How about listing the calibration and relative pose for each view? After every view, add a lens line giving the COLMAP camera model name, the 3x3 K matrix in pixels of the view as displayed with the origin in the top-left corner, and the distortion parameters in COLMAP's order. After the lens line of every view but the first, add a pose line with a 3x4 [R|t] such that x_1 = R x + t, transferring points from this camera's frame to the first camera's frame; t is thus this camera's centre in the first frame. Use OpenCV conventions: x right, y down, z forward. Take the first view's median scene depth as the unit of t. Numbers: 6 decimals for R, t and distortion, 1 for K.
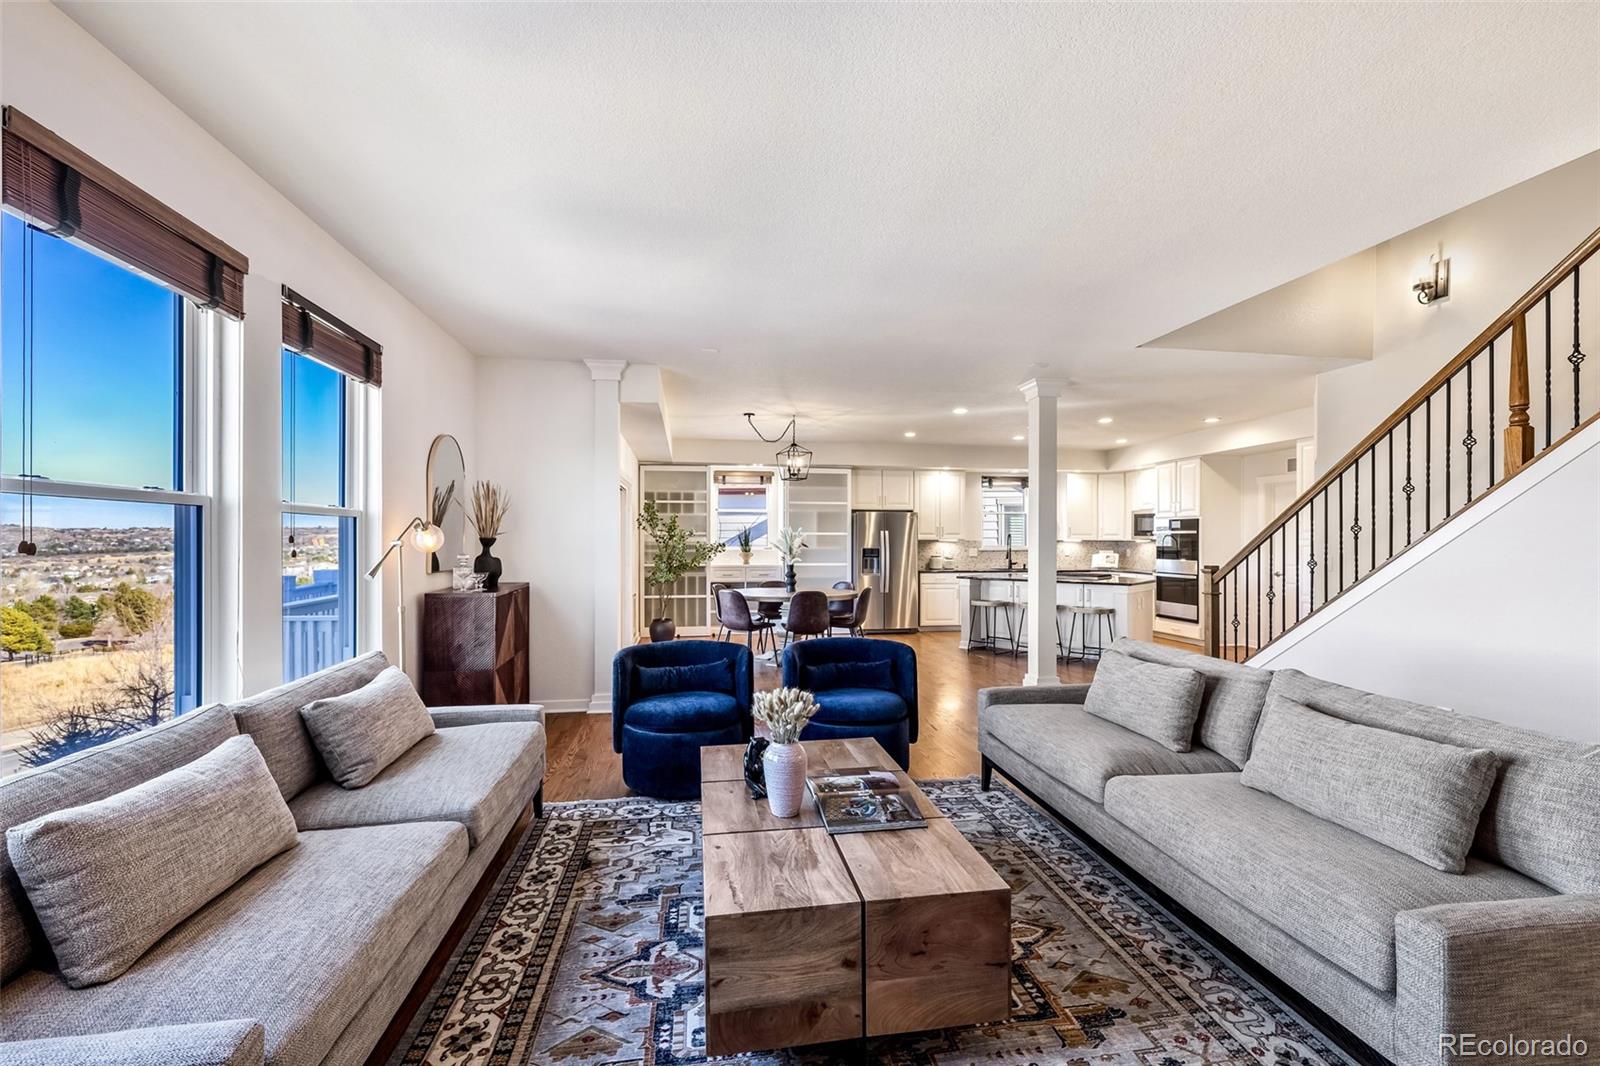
lens RADIAL K [[666.3, 0, 796.7], [0, 666.3, 533.9], [0, 0, 1]] dist [-0.001680, 0.000008]
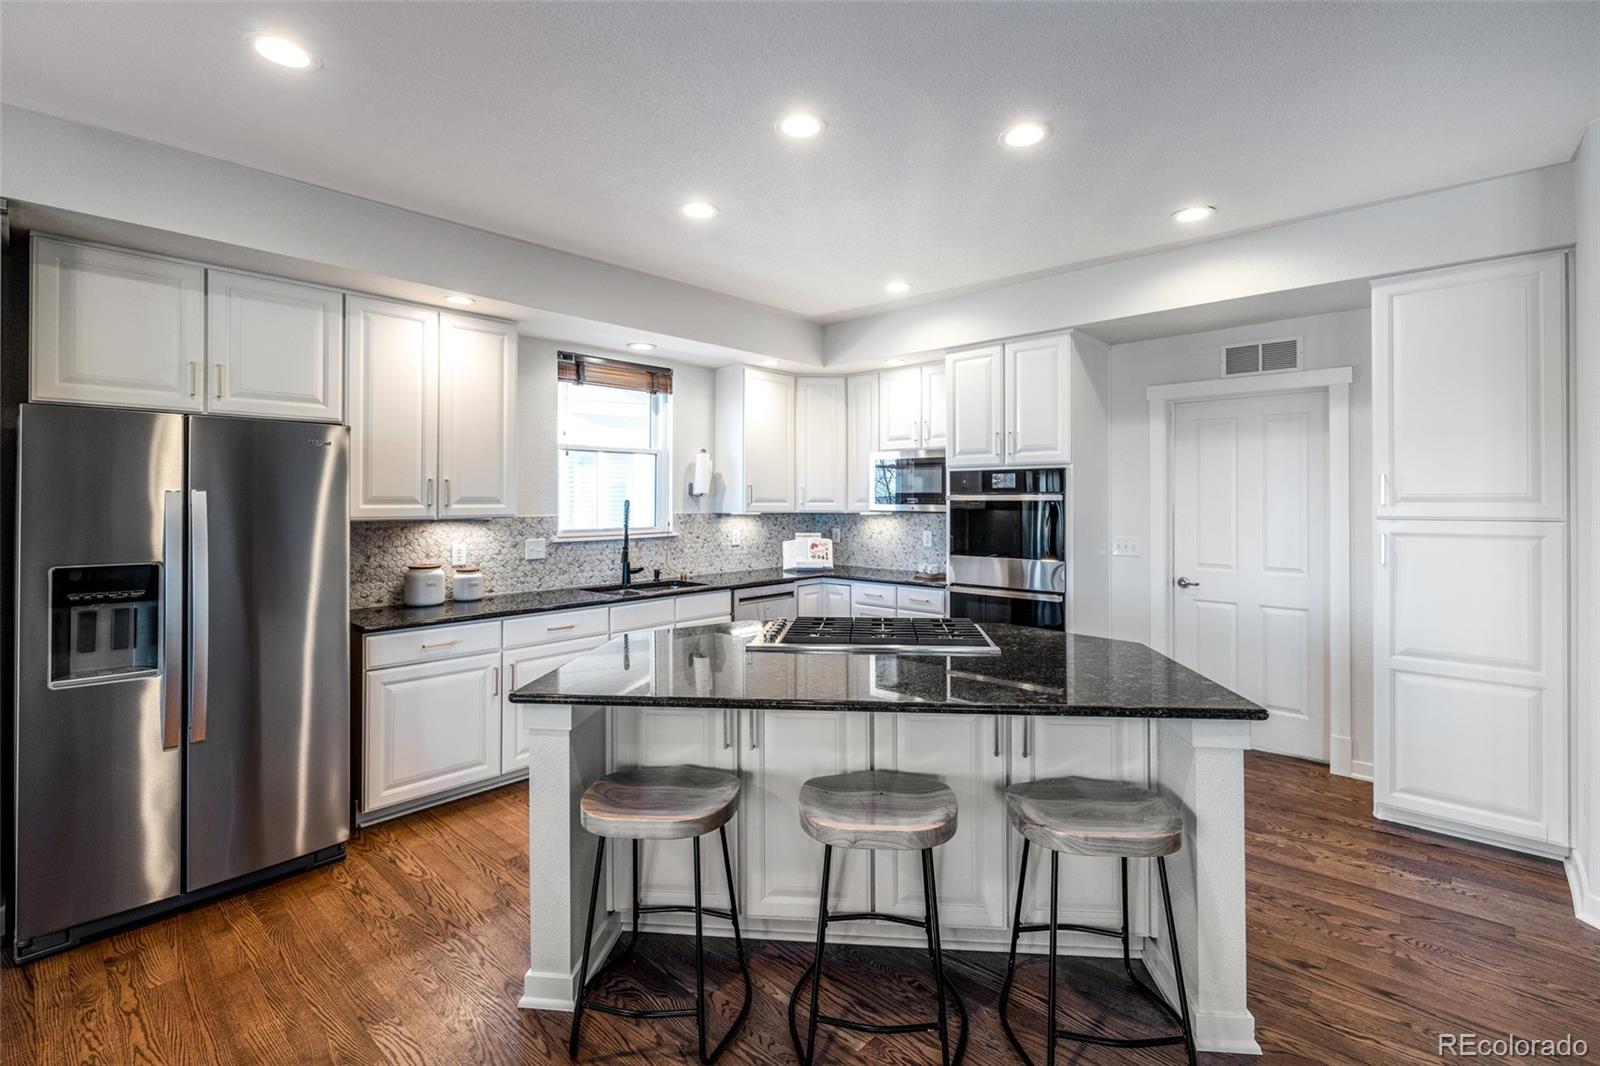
lens RADIAL K [[707.6, 0, 799.7], [0, 707.6, 495.7], [0, 0, 1]] dist [-0.000745, -0.000114]
pose [[0.783370, 0.005557, 0.621531, 0.292011], [-0.005817, 0.999982, -0.001609, -0.004111], [-0.621528, -0.002355, 0.783388, 1.300839]]
